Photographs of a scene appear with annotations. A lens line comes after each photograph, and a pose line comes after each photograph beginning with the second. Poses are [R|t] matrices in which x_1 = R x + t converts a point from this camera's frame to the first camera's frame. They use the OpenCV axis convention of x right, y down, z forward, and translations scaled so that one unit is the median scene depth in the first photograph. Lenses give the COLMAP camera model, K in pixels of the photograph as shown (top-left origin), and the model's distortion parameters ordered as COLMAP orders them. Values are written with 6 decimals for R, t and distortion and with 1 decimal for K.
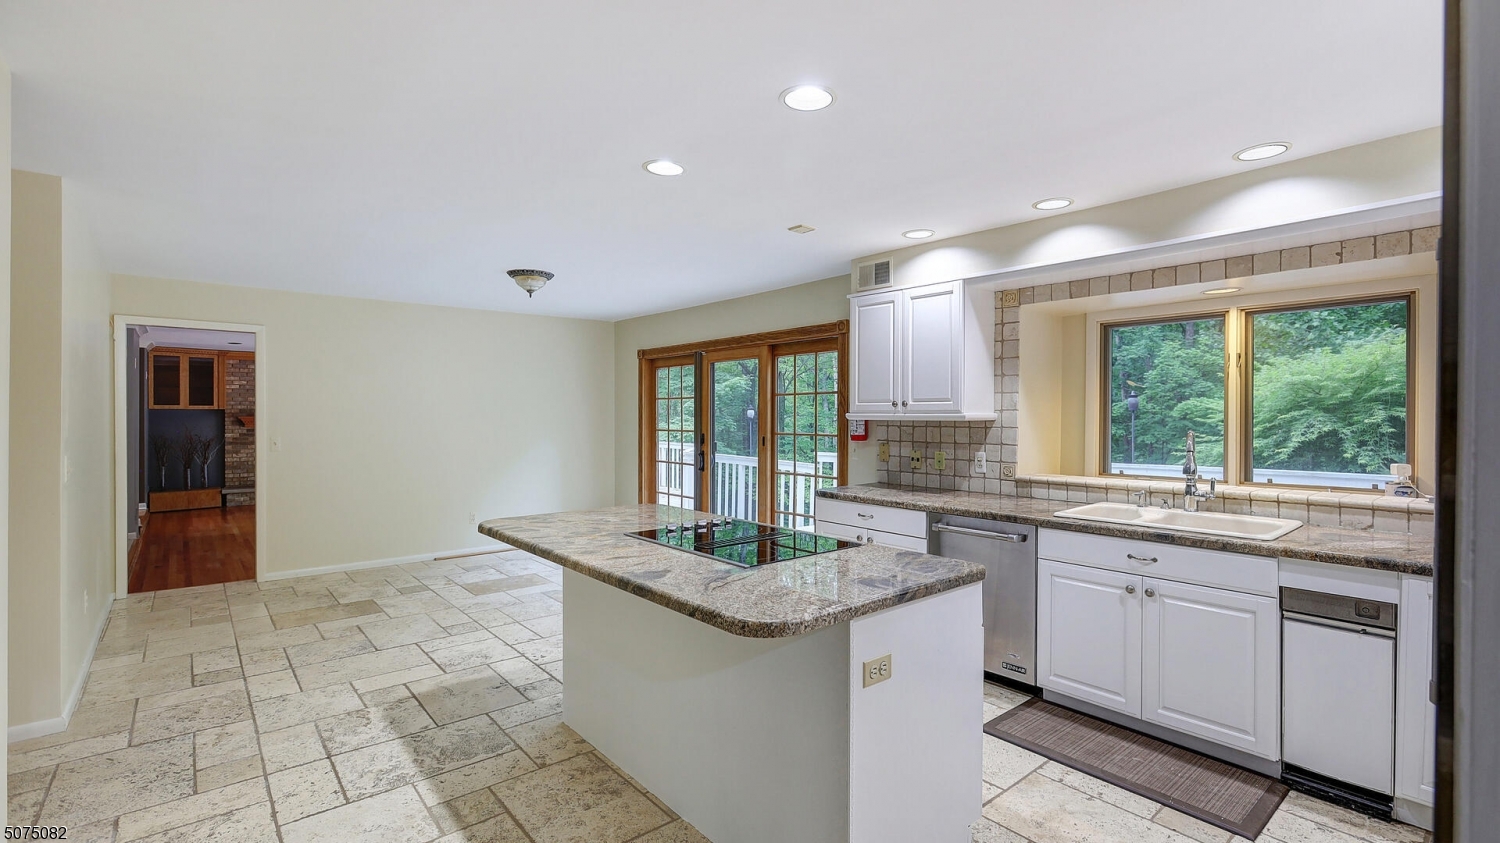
lens RADIAL K [[674.1, 0, 751.3], [0, 674.1, 417.7], [0, 0, 1]] dist [-0.005870, 0.000092]
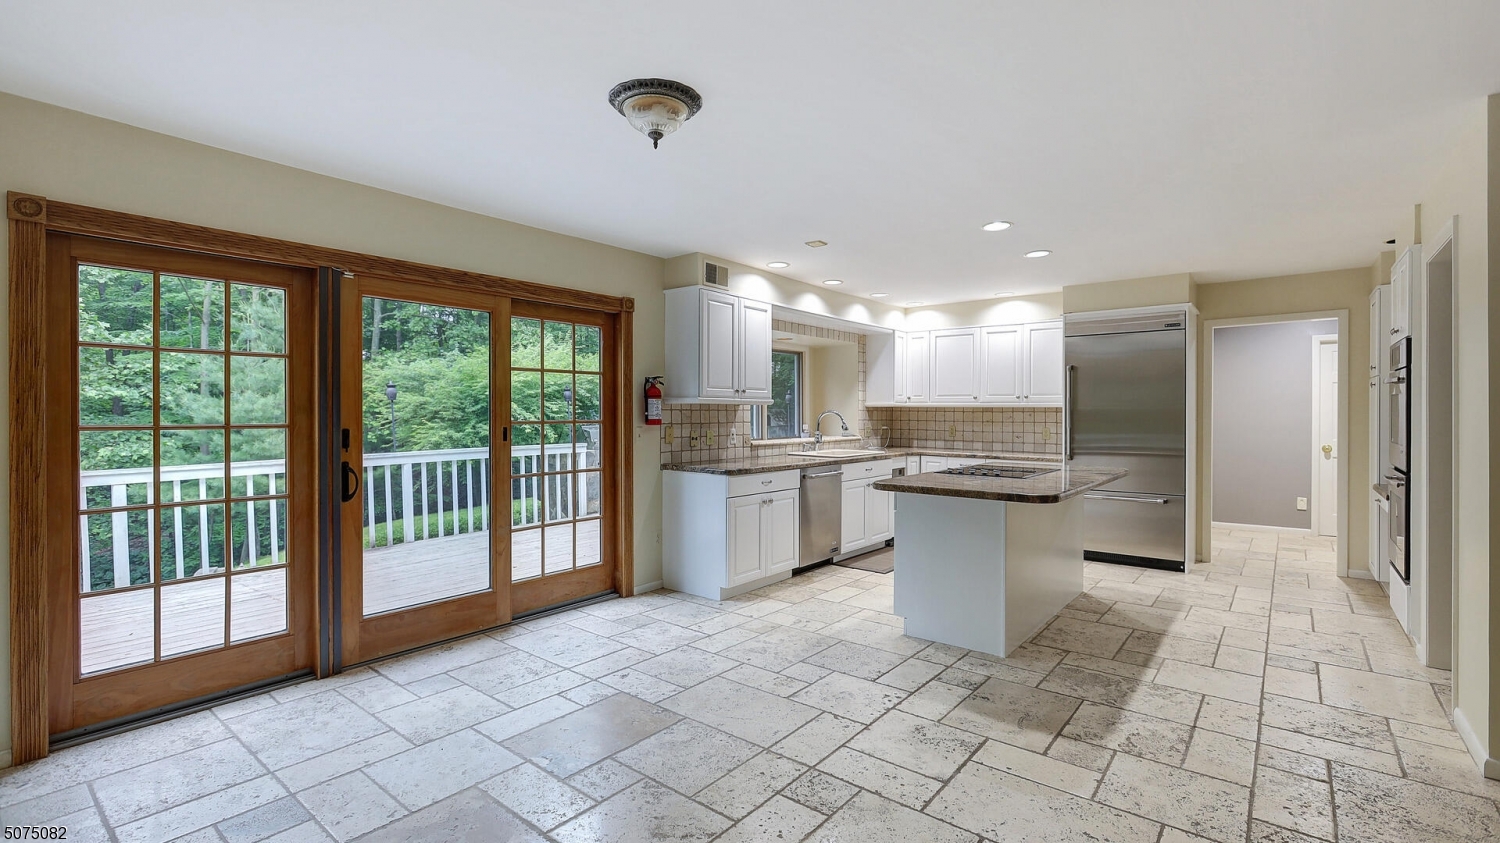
lens RADIAL K [[674.1, 0, 751.3], [0, 674.1, 417.7], [0, 0, 1]] dist [-0.005870, 0.000092]
pose [[-0.194168, -0.006933, 0.980944, -1.303669], [0.005021, 0.999955, 0.008061, 0.024941], [-0.980955, 0.006490, -0.194125, 1.618812]]
